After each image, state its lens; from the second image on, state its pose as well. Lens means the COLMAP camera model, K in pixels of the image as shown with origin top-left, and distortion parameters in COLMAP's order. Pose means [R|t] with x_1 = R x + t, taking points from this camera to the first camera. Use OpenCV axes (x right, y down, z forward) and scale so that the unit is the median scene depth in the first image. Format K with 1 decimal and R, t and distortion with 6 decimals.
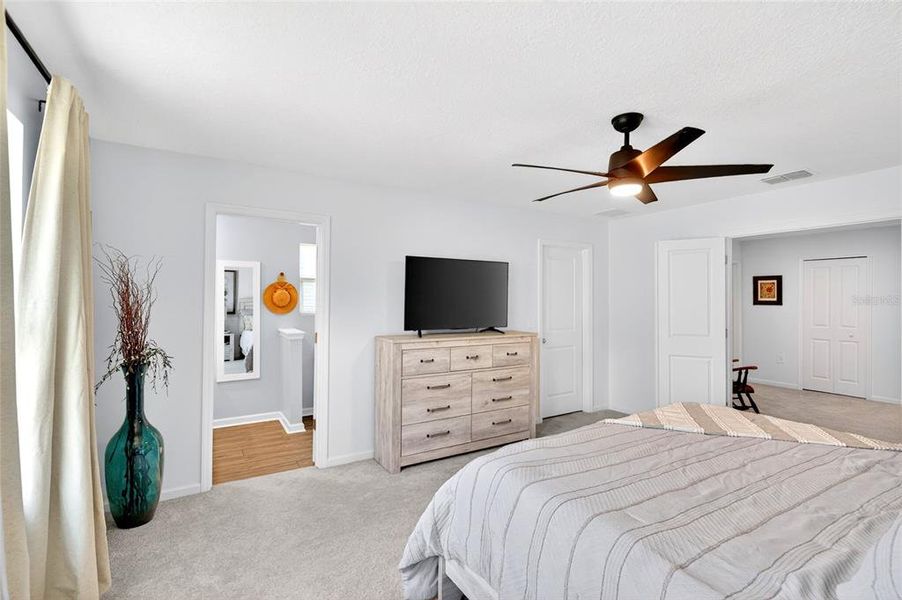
lens RADIAL K [[408.5, 0, 457.1], [0, 408.5, 295.6], [0, 0, 1]] dist [-0.005051, 0.001507]
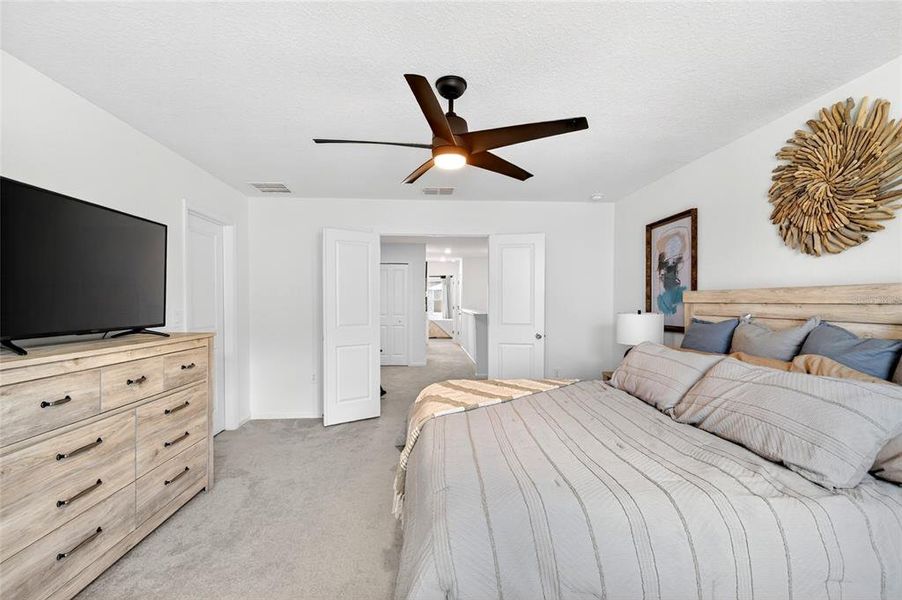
lens RADIAL K [[408.5, 0, 443.7], [0, 408.5, 306.4], [0, 0, 1]] dist [-0.005051, 0.001507]
pose [[0.482102, -0.013557, 0.876010, -0.239222], [-0.007133, 0.999786, 0.019398, 0.032053], [-0.876086, -0.015601, 0.481903, 0.334716]]
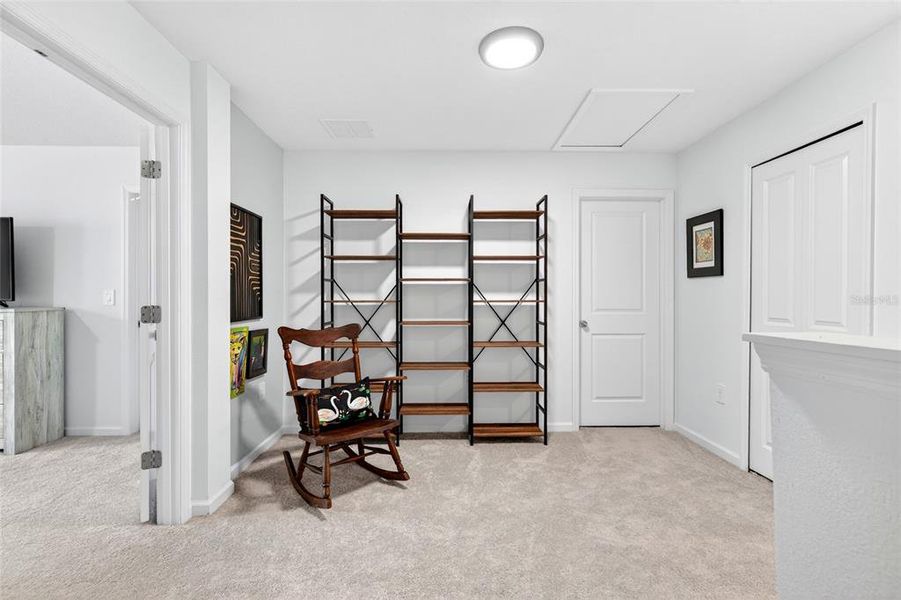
lens RADIAL K [[408.1, 0, 449.8], [0, 408.1, 297.1], [0, 0, 1]] dist [-0.005051, 0.001507]
pose [[0.863797, -0.001798, -0.503838, 1.324957], [0.005176, 0.999973, 0.005306, 0.076239], [0.503814, -0.007191, 0.863782, 0.793279]]
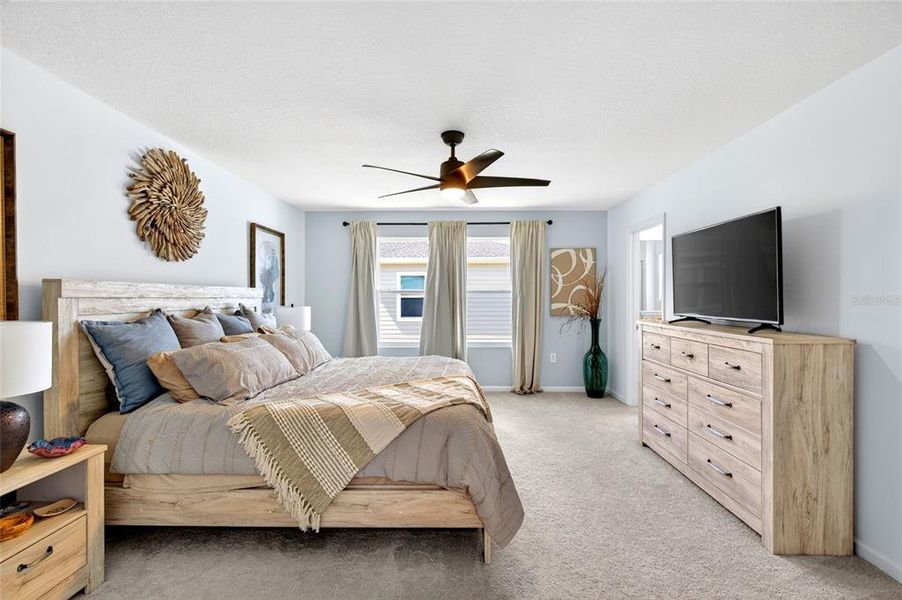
lens RADIAL K [[408.5, 0, 446.0], [0, 408.5, 298.6], [0, 0, 1]] dist [-0.005051, 0.001507]
pose [[-0.549754, 0.001737, -0.835325, 0.872331], [0.006865, 0.999973, -0.002439, 0.042611], [0.835299, -0.007075, -0.549751, 0.989185]]
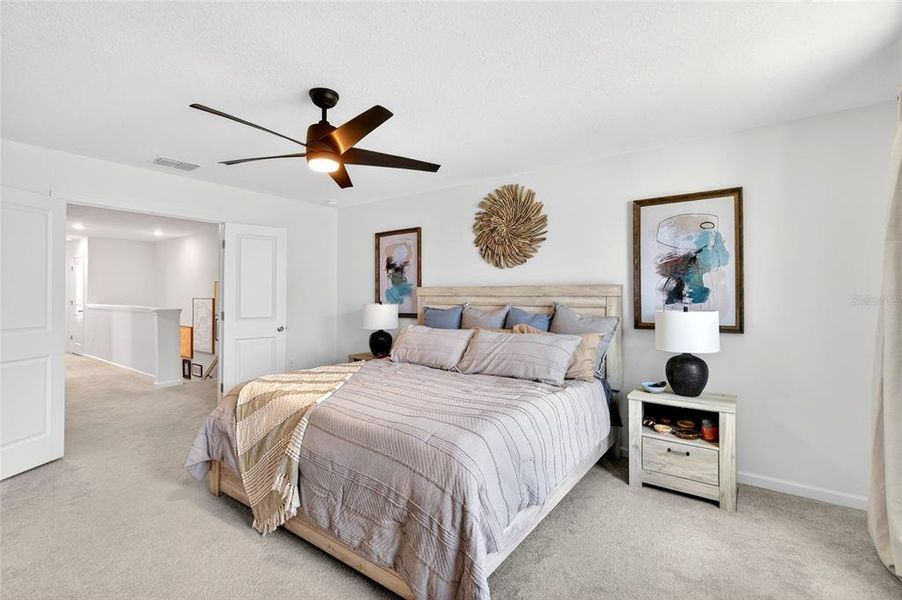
lens RADIAL K [[418.1, 0, 443.1], [0, 418.1, 281.2], [0, 0, 1]] dist [0.002962, -0.000042]
pose [[-0.358650, 0.027938, 0.933054, -0.383921], [-0.012317, 0.999323, -0.034656, 0.036754], [-0.933391, -0.023922, -0.358063, 0.653289]]
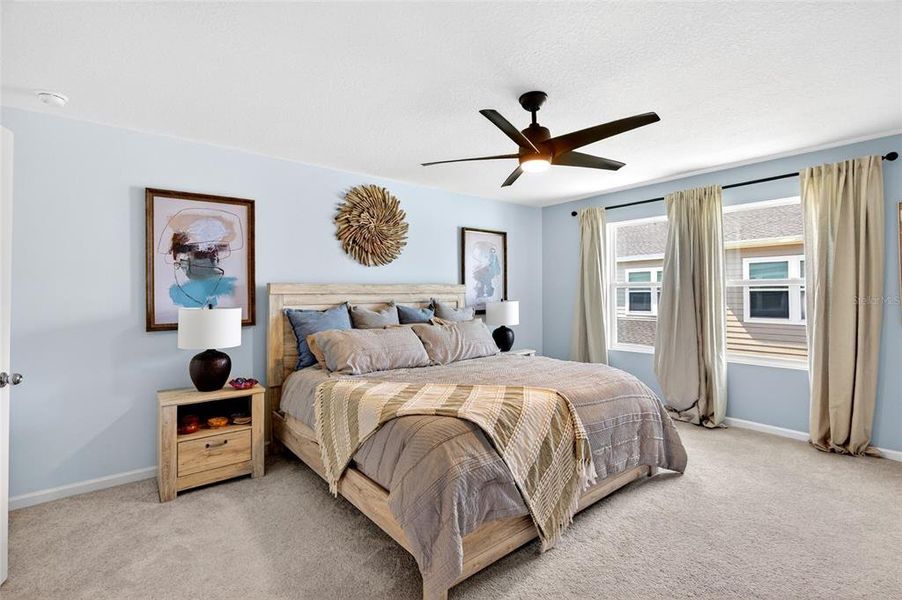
lens RADIAL K [[408.5, 0, 443.9], [0, 408.5, 284.7], [0, 0, 1]] dist [-0.005051, 0.001507]
pose [[-0.992491, 0.002097, -0.122297, 0.465099], [0.005650, 0.999572, -0.028718, 0.043515], [0.122184, -0.029193, -0.992078, 1.177287]]
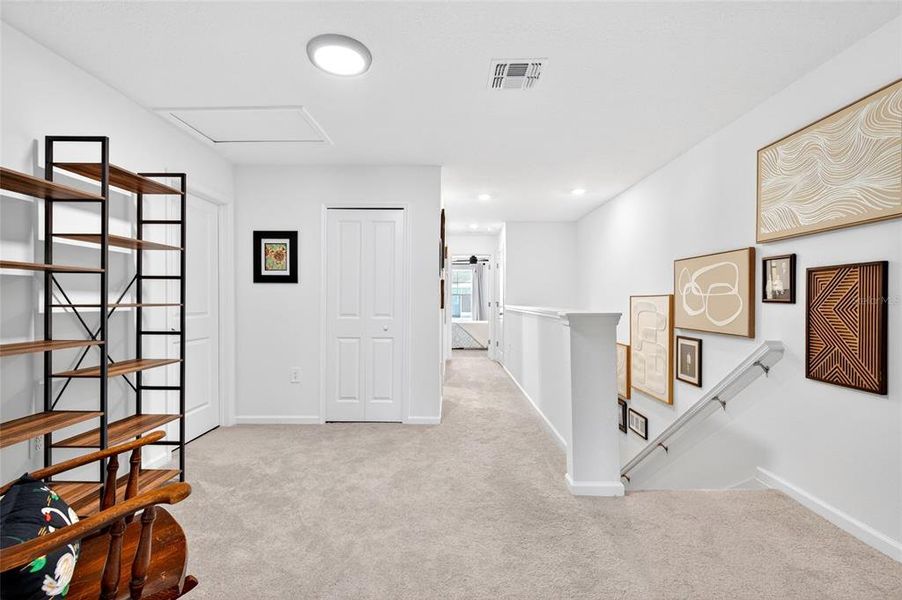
lens RADIAL K [[408.5, 0, 451.6], [0, 408.5, 303.4], [0, 0, 1]] dist [-0.005051, 0.001507]
pose [[0.526489, -0.005846, 0.850162, 0.727300], [-0.008360, 0.999892, 0.012053, 0.076237], [-0.850141, -0.013453, 0.526384, 0.880109]]
